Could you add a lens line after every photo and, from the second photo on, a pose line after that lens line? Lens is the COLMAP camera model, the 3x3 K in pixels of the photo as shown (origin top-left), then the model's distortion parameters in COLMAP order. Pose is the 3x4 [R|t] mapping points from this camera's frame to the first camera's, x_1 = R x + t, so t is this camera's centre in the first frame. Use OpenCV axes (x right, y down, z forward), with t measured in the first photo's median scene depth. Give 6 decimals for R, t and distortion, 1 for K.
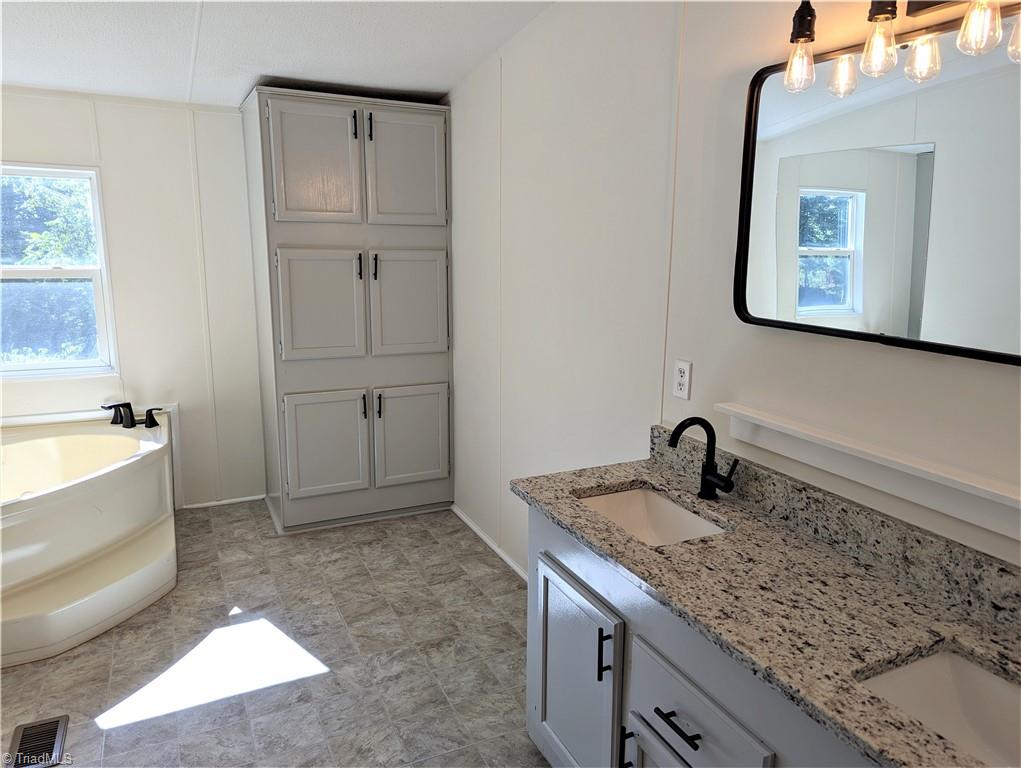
lens RADIAL K [[725.2, 0, 513.9], [0, 725.2, 376.2], [0, 0, 1]] dist [0.070152, -0.046187]
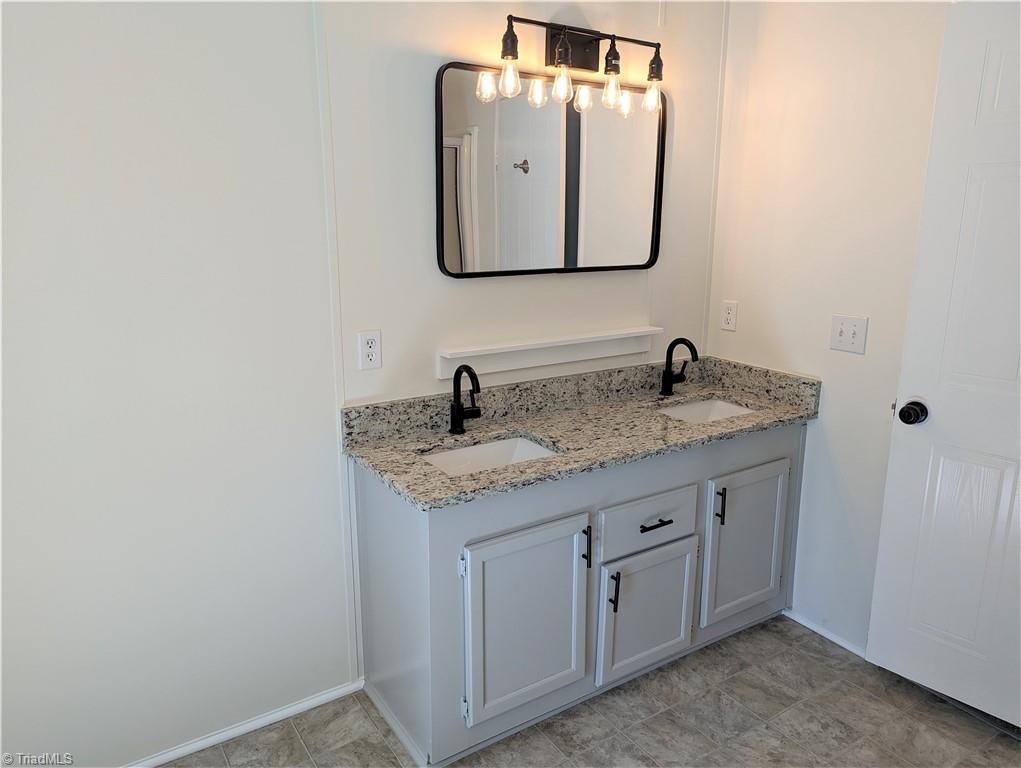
lens RADIAL K [[725.2, 0, 500.5], [0, 725.2, 382.3], [0, 0, 1]] dist [0.070152, -0.046187]
pose [[-0.137811, -0.237213, 0.961633, -0.924438], [0.182508, 0.948190, 0.260052, -0.219008], [-0.973498, 0.211343, -0.087378, 1.125151]]
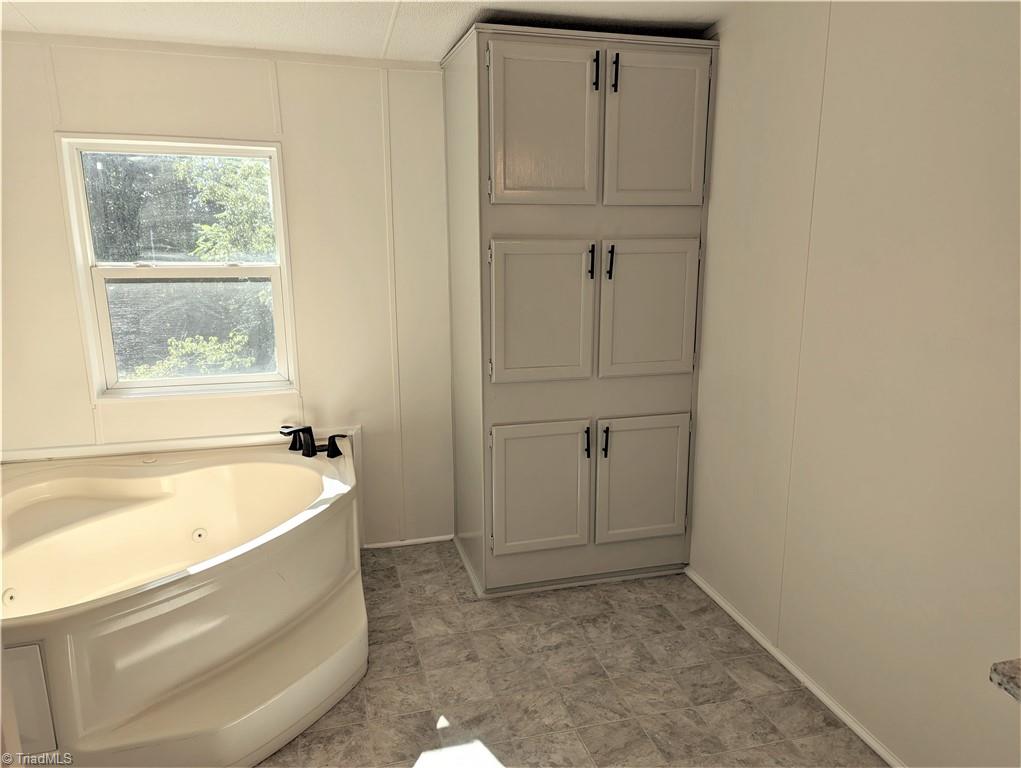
lens RADIAL K [[725.2, 0, 512.2], [0, 725.2, 387.9], [0, 0, 1]] dist [0.070152, -0.046187]
pose [[0.984107, 0.028237, -0.175317, -0.154099], [-0.022495, 0.999146, 0.034657, -0.042727], [0.176146, -0.030163, 0.983902, 0.229662]]
